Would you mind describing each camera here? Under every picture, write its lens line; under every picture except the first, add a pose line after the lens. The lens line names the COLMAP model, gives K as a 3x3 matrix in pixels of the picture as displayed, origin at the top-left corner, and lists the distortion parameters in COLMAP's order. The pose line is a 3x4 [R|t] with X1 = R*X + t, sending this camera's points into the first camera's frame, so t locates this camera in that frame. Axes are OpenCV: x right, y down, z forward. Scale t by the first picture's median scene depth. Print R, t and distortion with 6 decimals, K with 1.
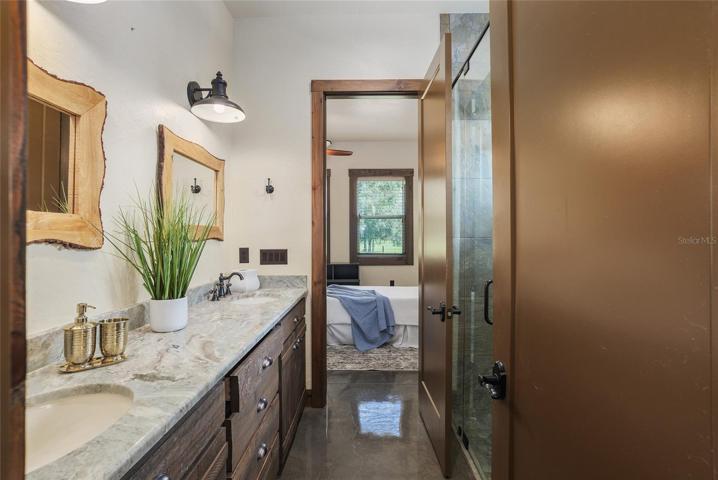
lens RADIAL K [[339.6, 0, 357.2], [0, 339.6, 234.6], [0, 0, 1]] dist [-0.021551, 0.000419]
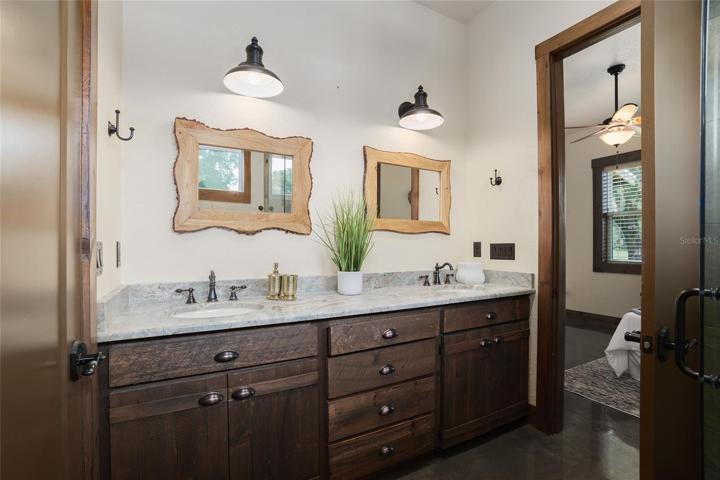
lens RADIAL K [[340.4, 0, 359.6], [0, 340.4, 242.4], [0, 0, 1]] dist [-0.021035, 0.000742]
pose [[0.511619, -0.000587, -0.859212, 0.404748], [0.003791, 0.999992, 0.001574, 0.041814], [0.859204, -0.004063, 0.511617, 0.194576]]
